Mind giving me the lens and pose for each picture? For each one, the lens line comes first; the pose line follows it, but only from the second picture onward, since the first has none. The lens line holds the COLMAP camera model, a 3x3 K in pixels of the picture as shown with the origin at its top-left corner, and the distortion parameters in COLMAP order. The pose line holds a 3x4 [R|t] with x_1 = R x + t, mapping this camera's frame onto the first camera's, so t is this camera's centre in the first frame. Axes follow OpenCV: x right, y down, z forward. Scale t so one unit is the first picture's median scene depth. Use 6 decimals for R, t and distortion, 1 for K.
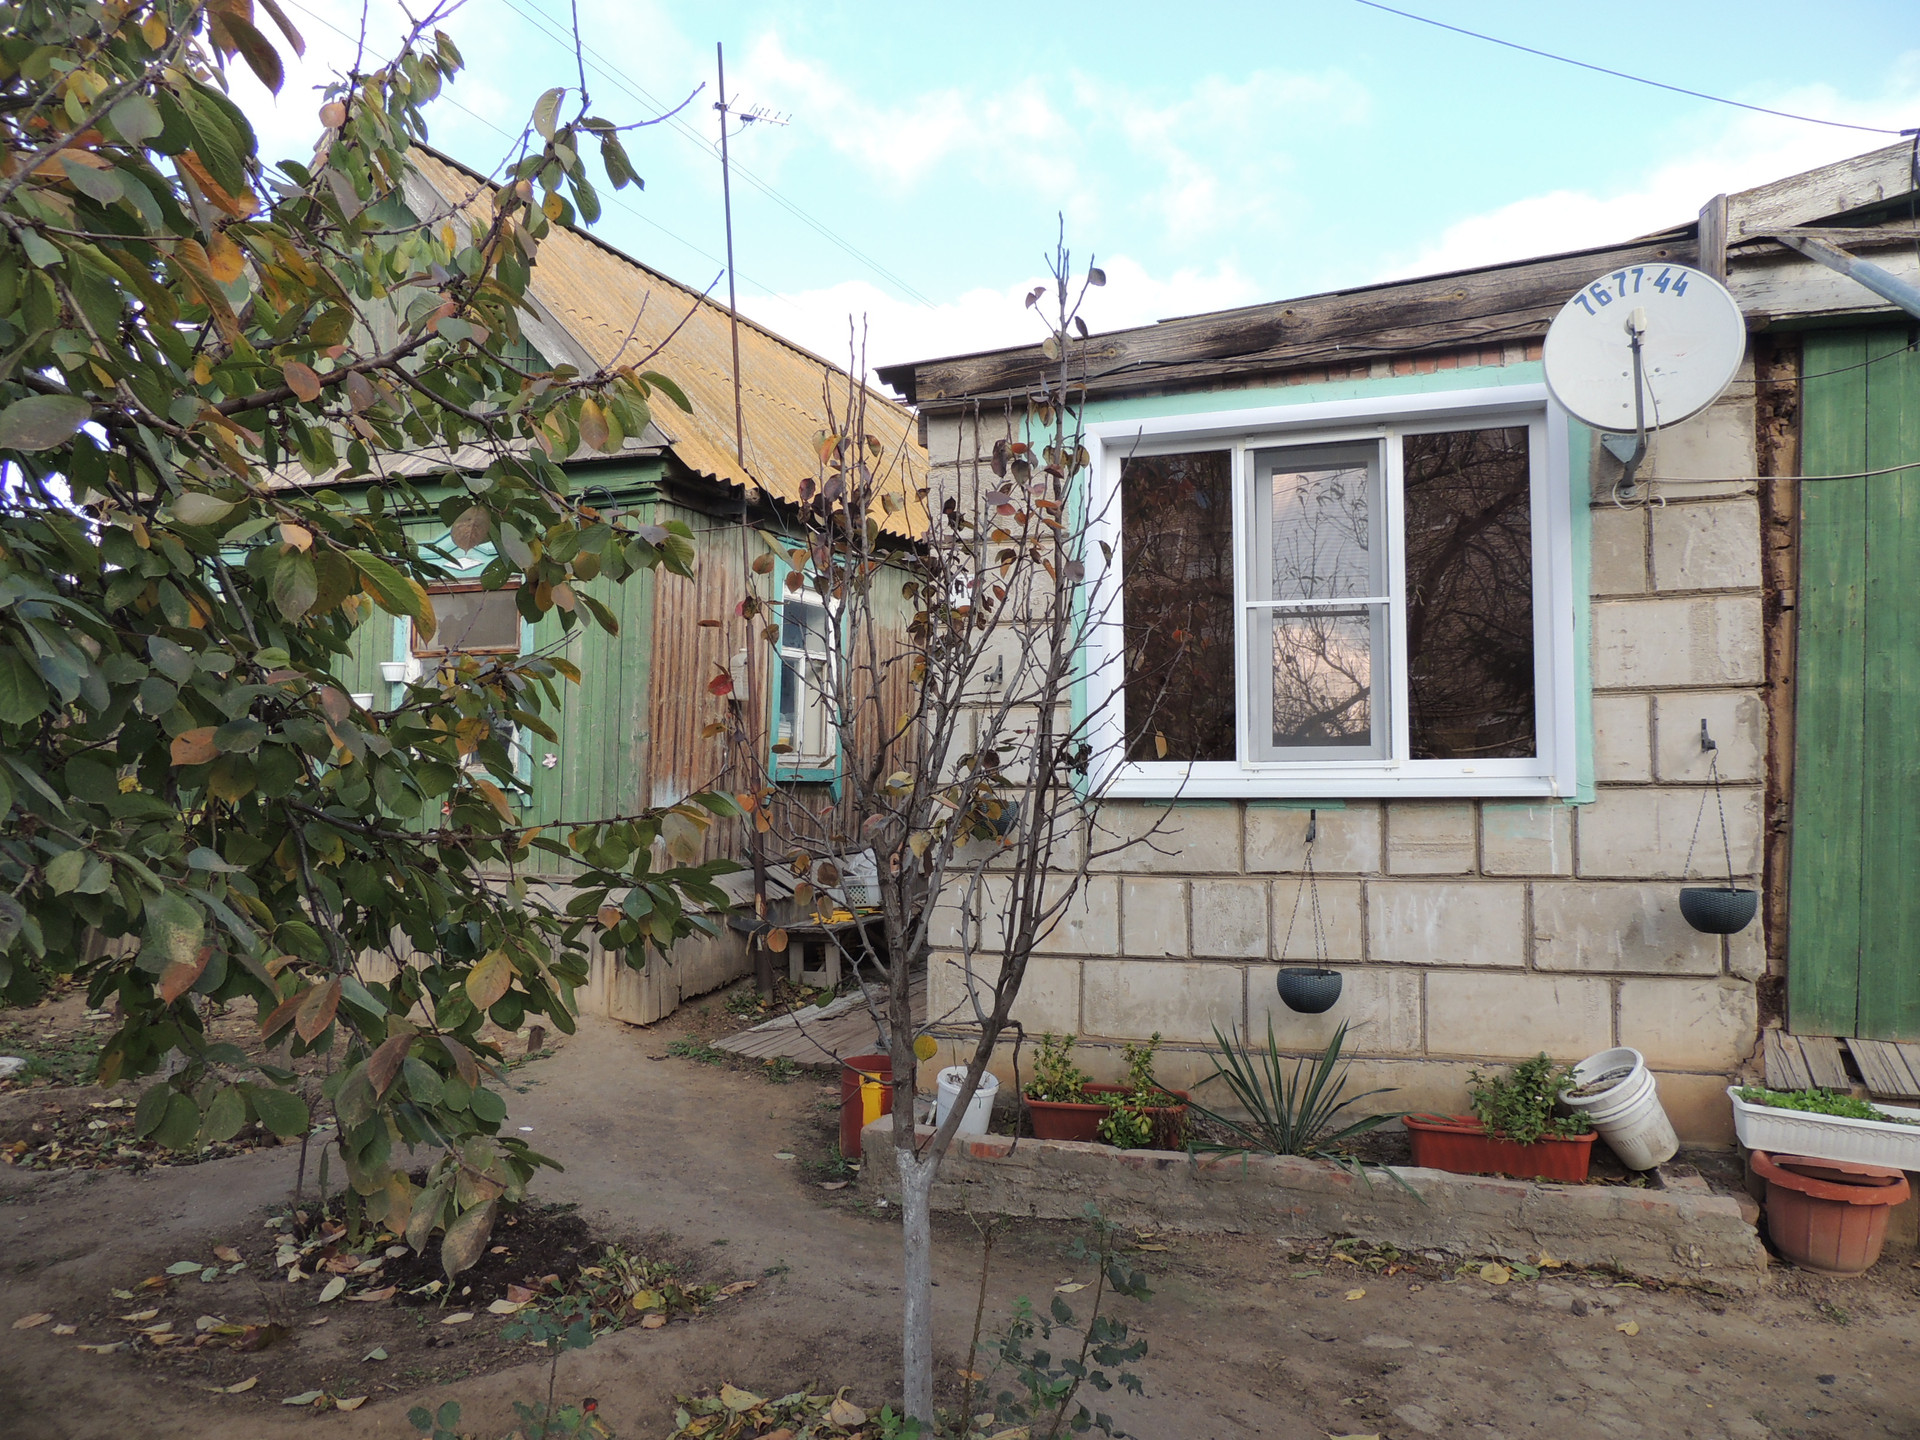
lens RADIAL K [[1369.4, 0, 956.9], [0, 1369.4, 722.2], [0, 0, 1]] dist [-0.024781, 0.008744]
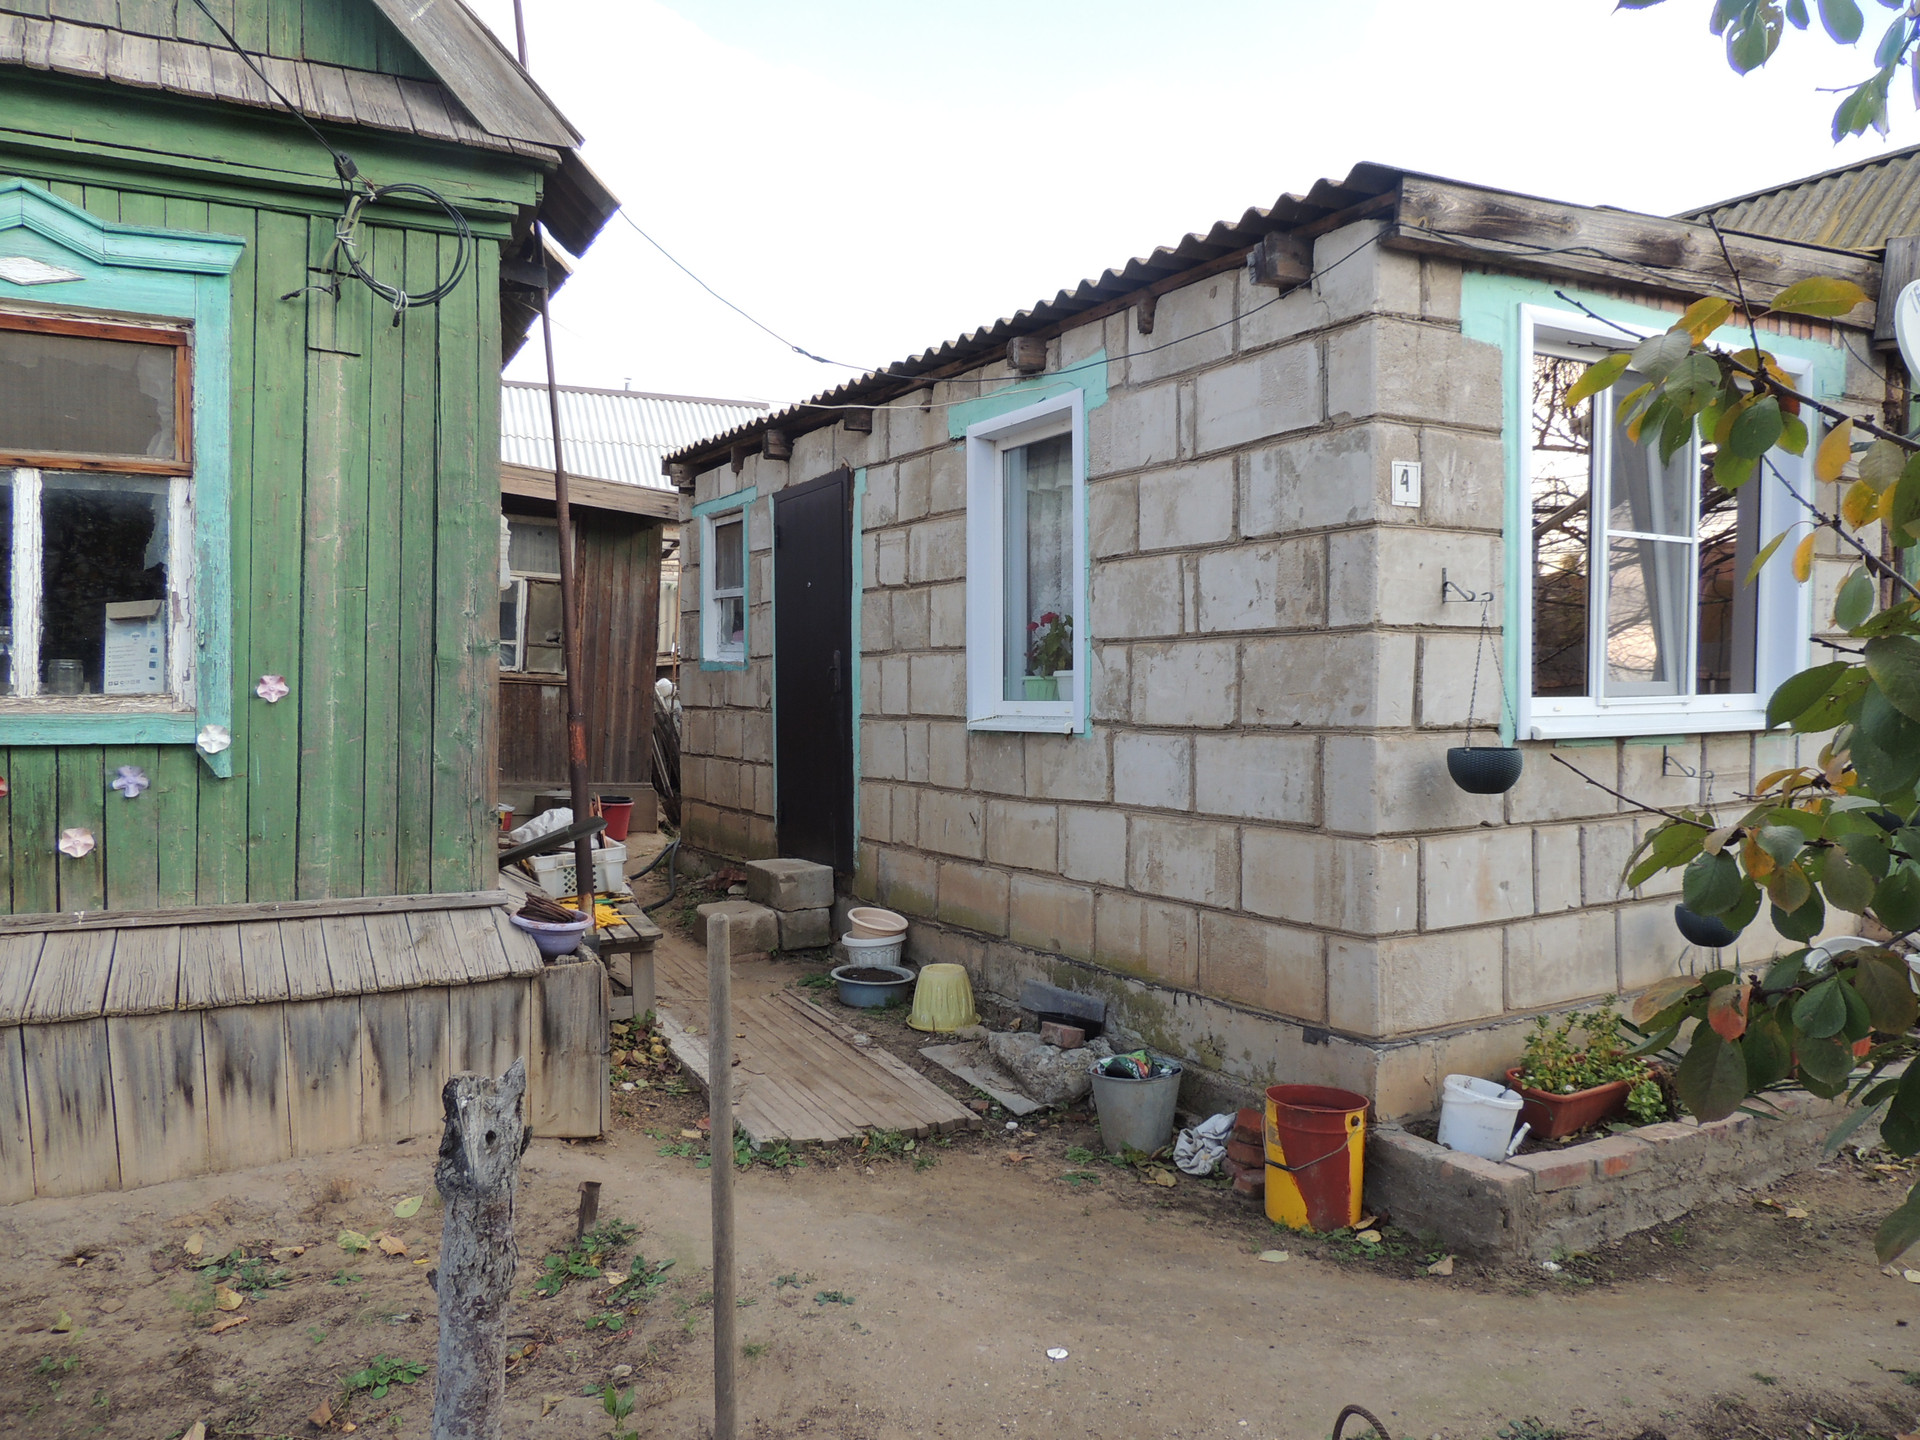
lens RADIAL K [[1369.4, 0, 959.6], [0, 1369.4, 725.0], [0, 0, 1]] dist [-0.024781, 0.008744]
pose [[0.661259, -0.021868, 0.749838, -0.872594], [-0.028825, 0.998096, 0.054528, 0.009447], [-0.749603, -0.057672, 0.659370, 0.770546]]
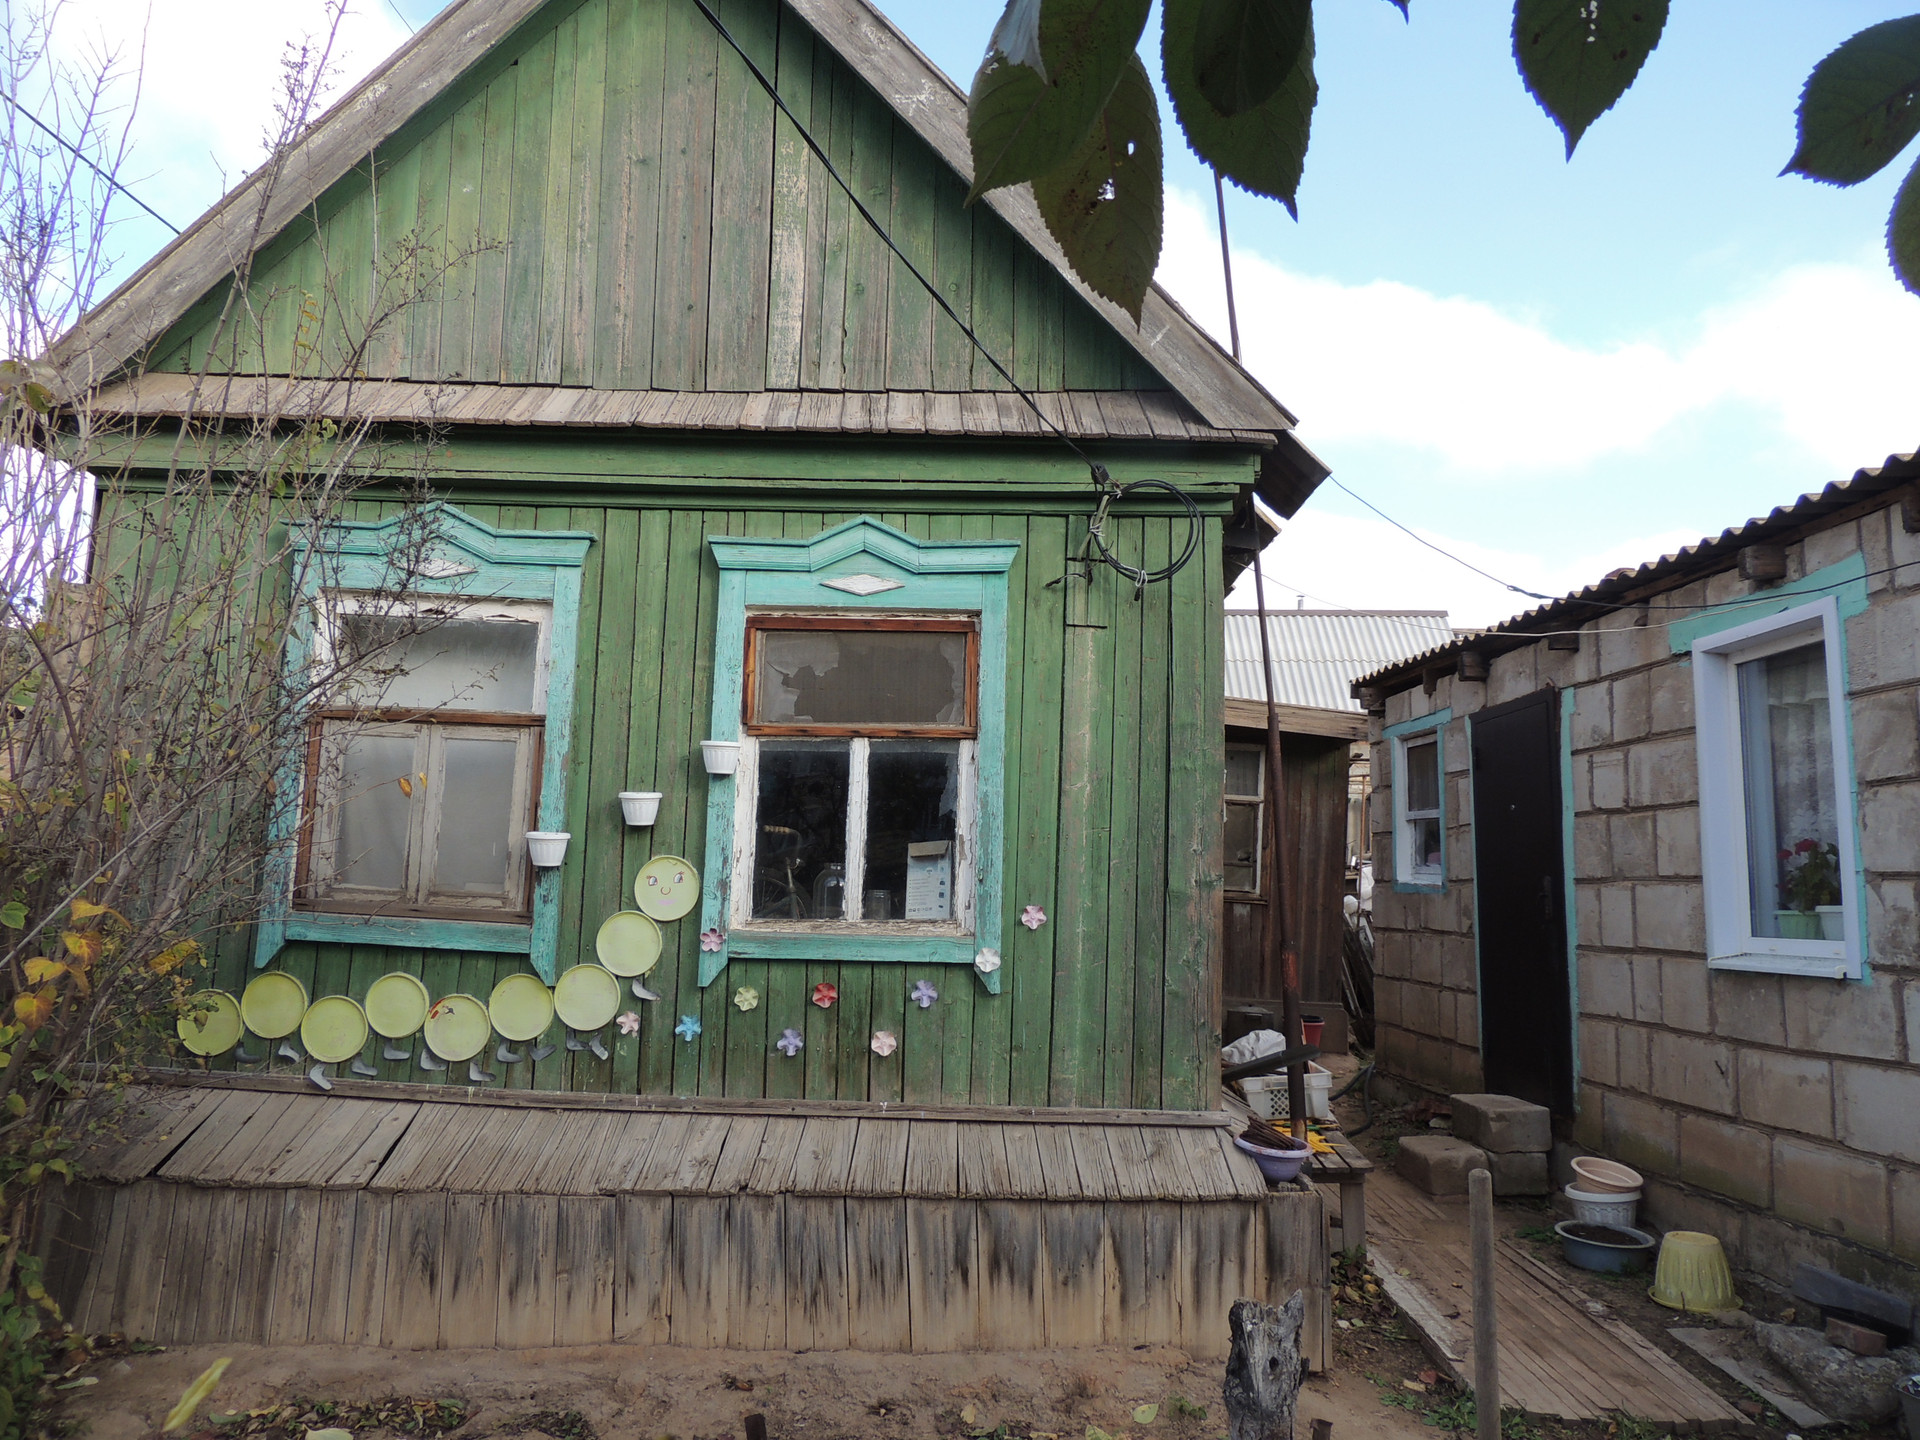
lens RADIAL K [[1369.4, 0, 957.5], [0, 1369.4, 726.1], [0, 0, 1]] dist [-0.024781, 0.008744]
pose [[0.932848, 0.055058, 0.356037, -0.930112], [-0.027497, 0.996251, -0.082018, -0.009765], [-0.359218, 0.066721, 0.930865, 0.746620]]
